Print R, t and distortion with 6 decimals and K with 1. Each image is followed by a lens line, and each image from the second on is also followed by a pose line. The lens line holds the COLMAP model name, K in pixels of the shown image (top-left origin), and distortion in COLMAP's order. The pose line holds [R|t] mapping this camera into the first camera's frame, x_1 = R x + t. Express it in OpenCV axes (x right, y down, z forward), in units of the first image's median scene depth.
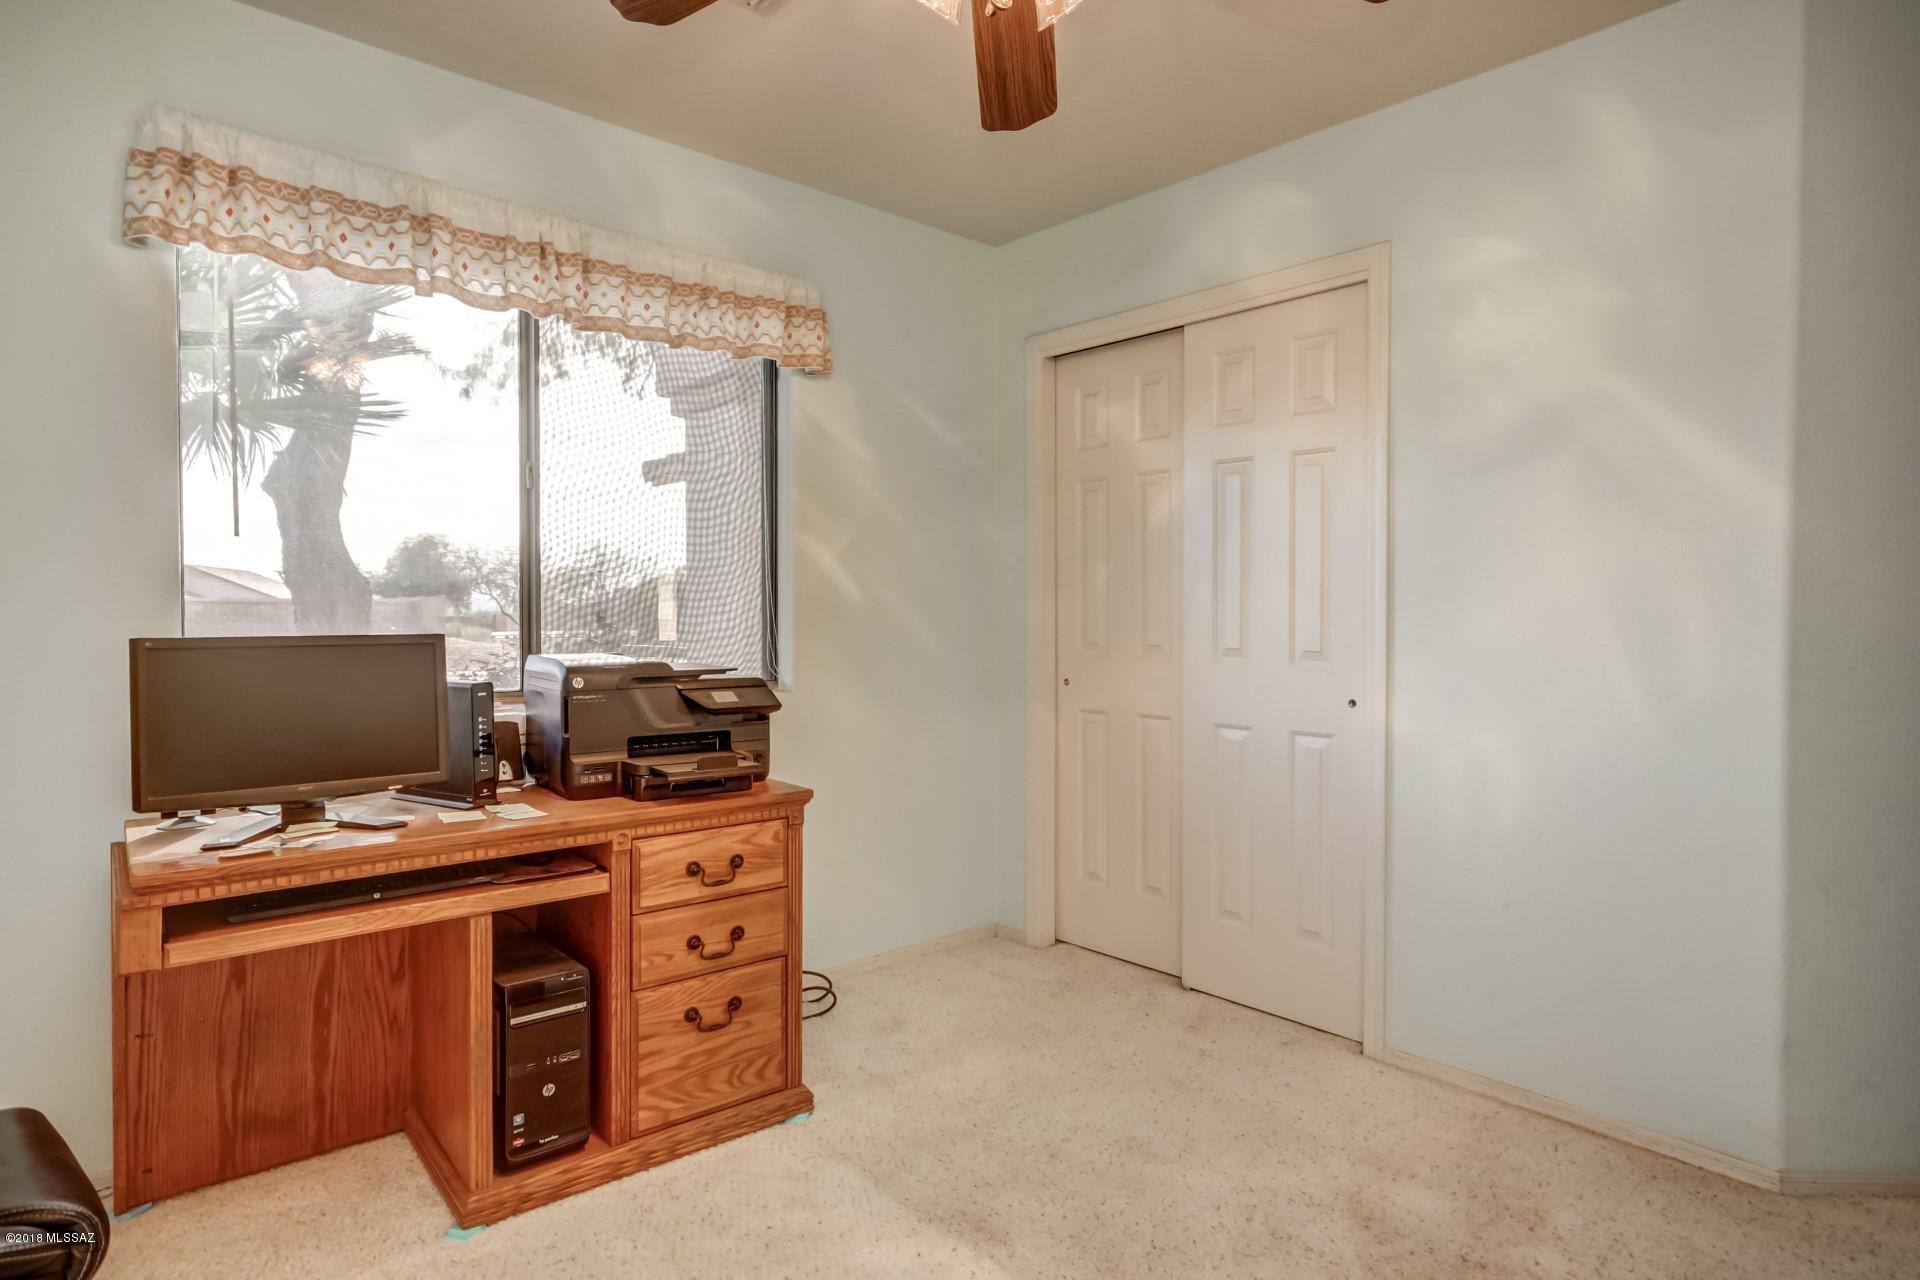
lens RADIAL K [[1046.8, 0, 975.0], [0, 1046.8, 620.0], [0, 0, 1]] dist [0.008355, 0.002688]
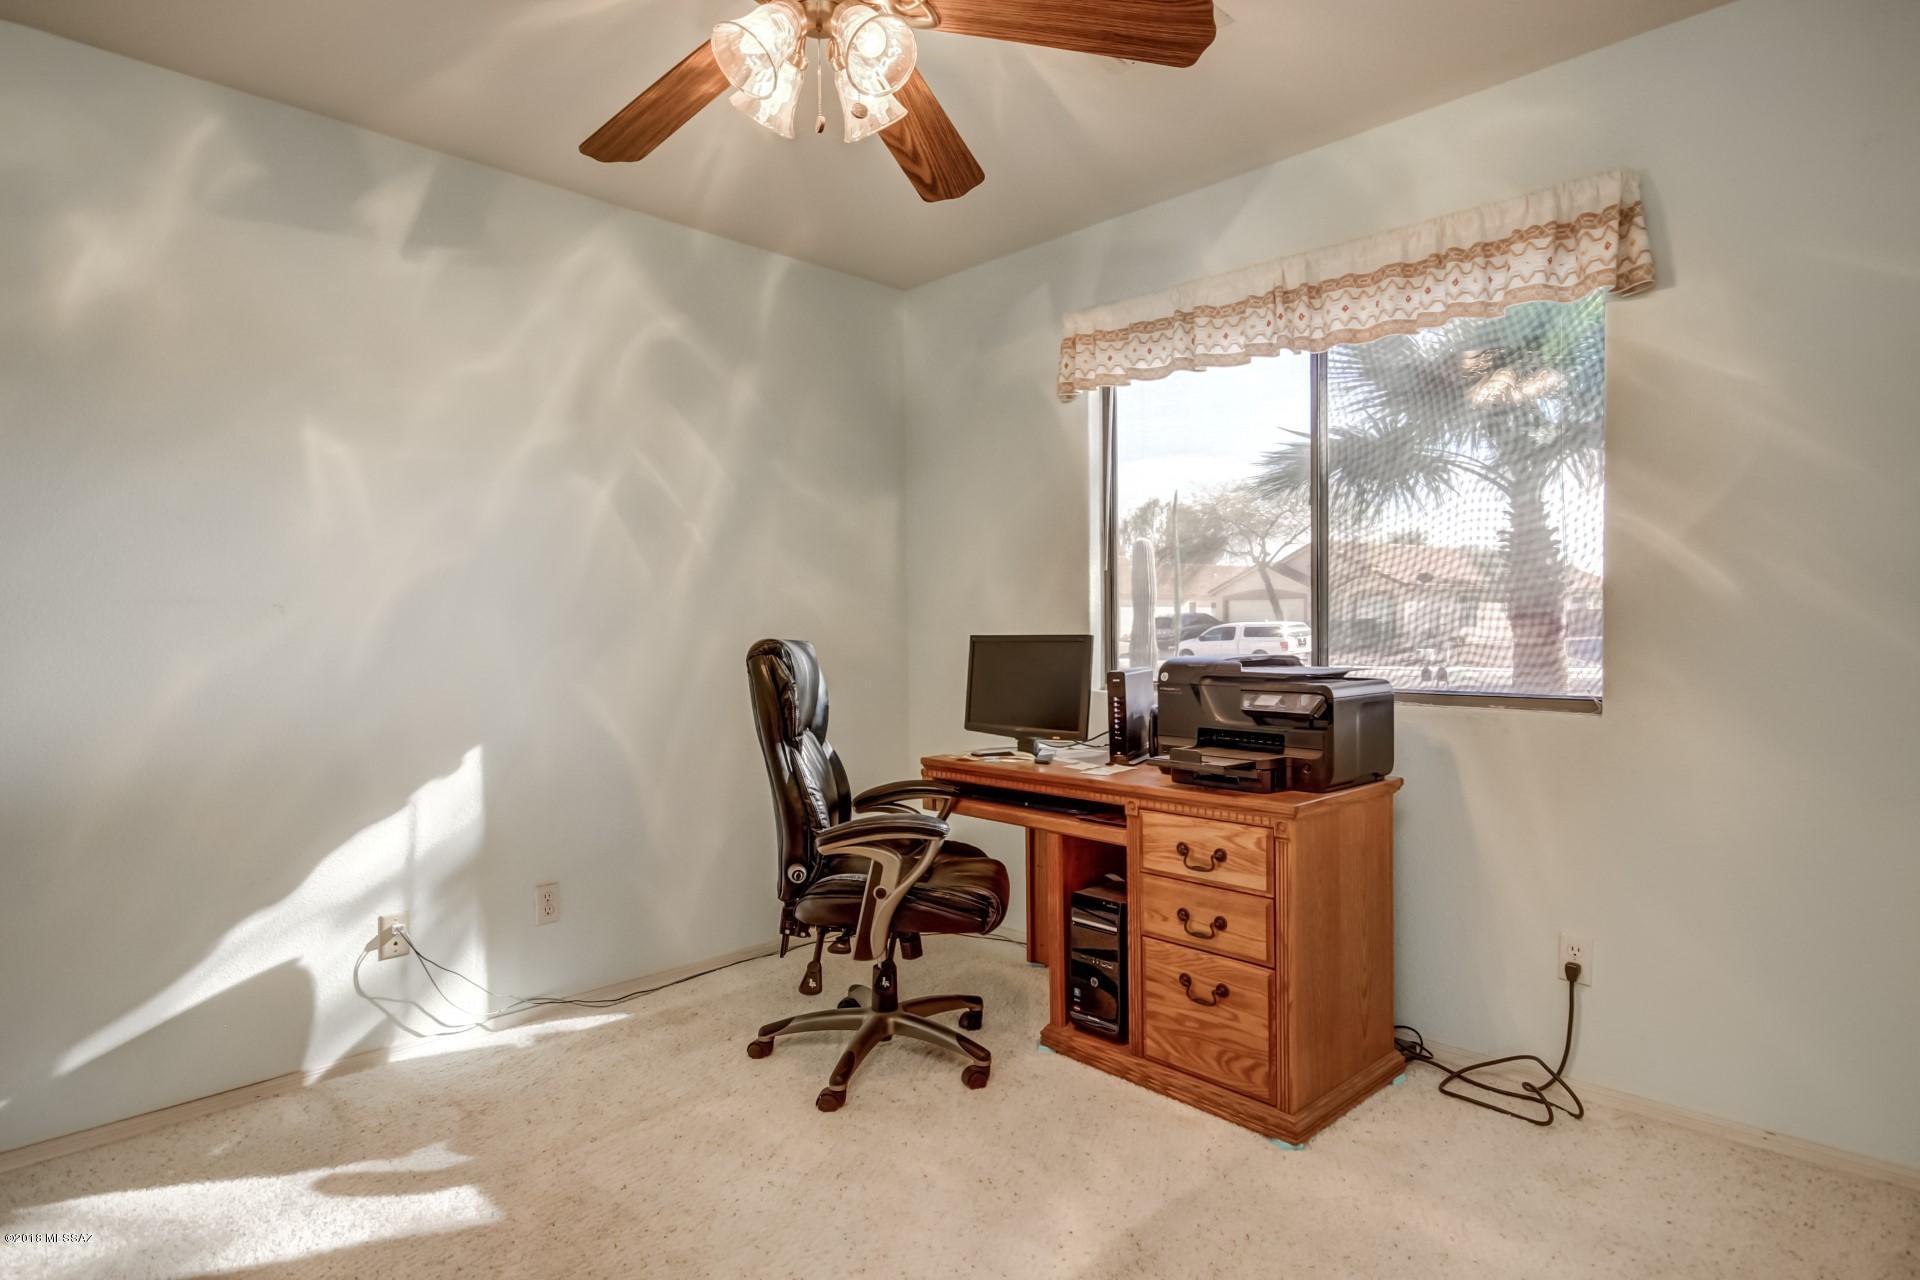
lens RADIAL K [[1046.8, 0, 976.2], [0, 1046.8, 655.0], [0, 0, 1]] dist [0.008355, 0.002688]
pose [[0.064492, 0.024931, -0.997607, 0.804325], [0.000272, 0.999687, 0.025000, 0.004905], [0.997918, -0.001884, 0.064465, 0.699784]]
